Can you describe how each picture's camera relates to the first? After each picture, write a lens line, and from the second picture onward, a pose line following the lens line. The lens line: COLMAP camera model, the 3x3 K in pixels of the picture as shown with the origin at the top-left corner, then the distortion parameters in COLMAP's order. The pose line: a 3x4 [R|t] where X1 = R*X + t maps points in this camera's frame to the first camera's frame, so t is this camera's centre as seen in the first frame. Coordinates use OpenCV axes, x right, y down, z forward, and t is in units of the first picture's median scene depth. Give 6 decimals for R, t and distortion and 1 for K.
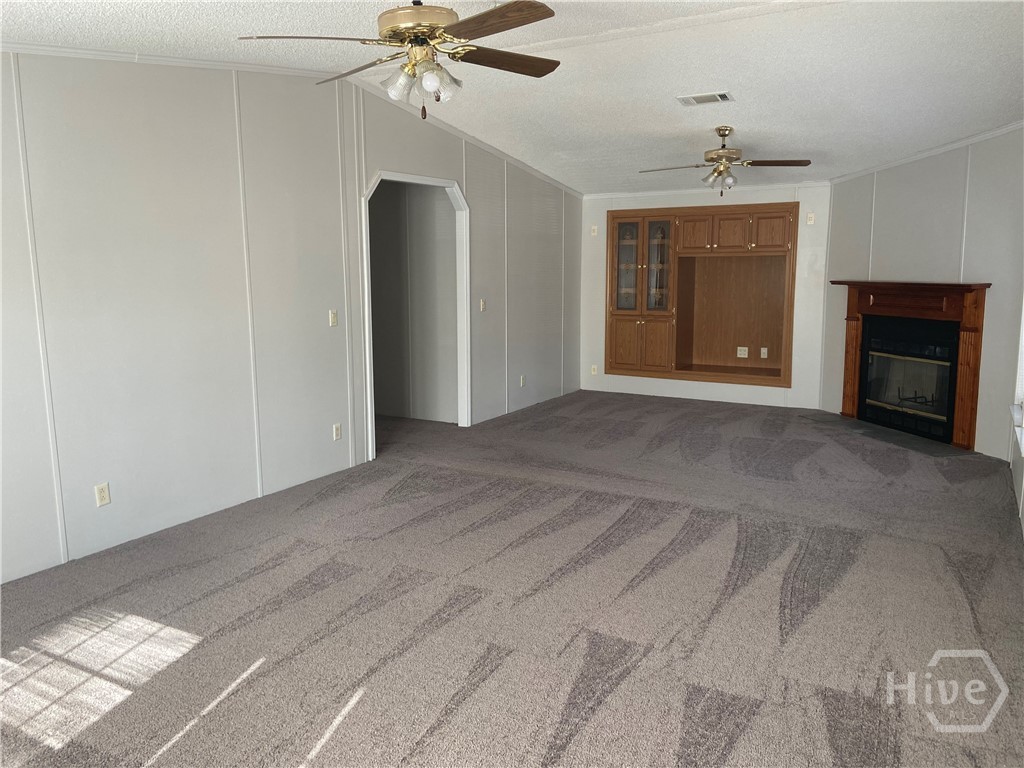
lens RADIAL K [[776.9, 0, 512.8], [0, 776.9, 384.1], [0, 0, 1]] dist [0.079669, 0.003441]
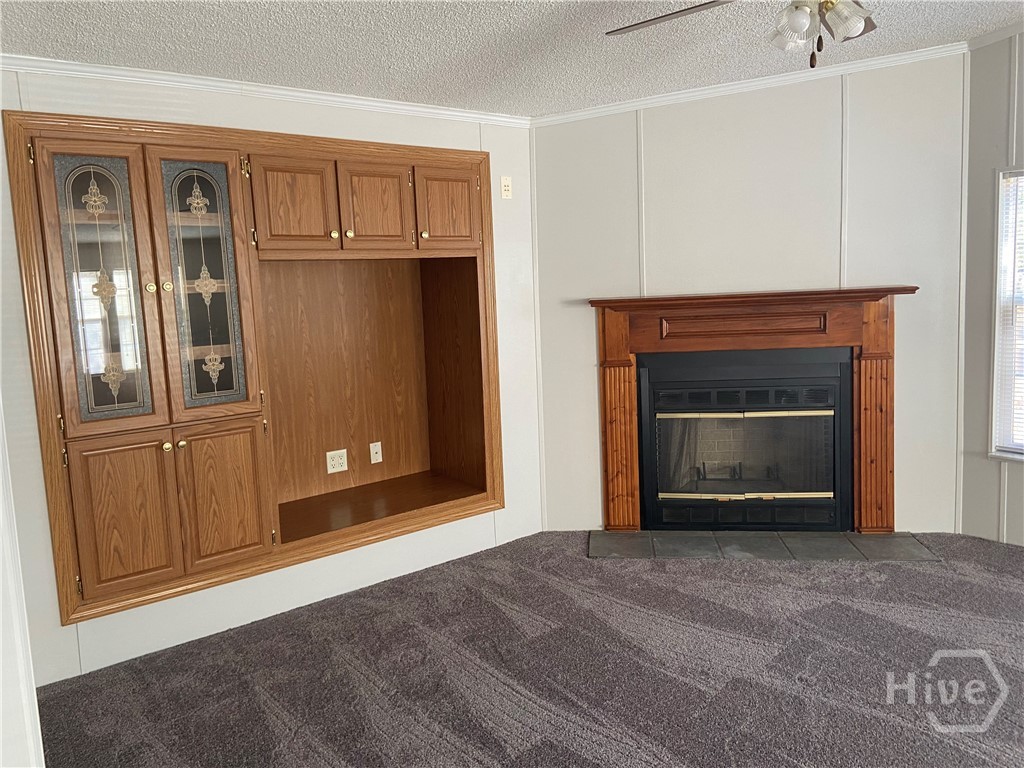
lens RADIAL K [[776.9, 0, 512.0], [0, 776.9, 378.5], [0, 0, 1]] dist [0.079669, 0.003441]
pose [[0.379360, -0.127447, 0.916430, -0.116679], [0.182335, 0.981343, 0.060996, -0.115655], [-0.907105, 0.143958, 0.395520, 0.809636]]
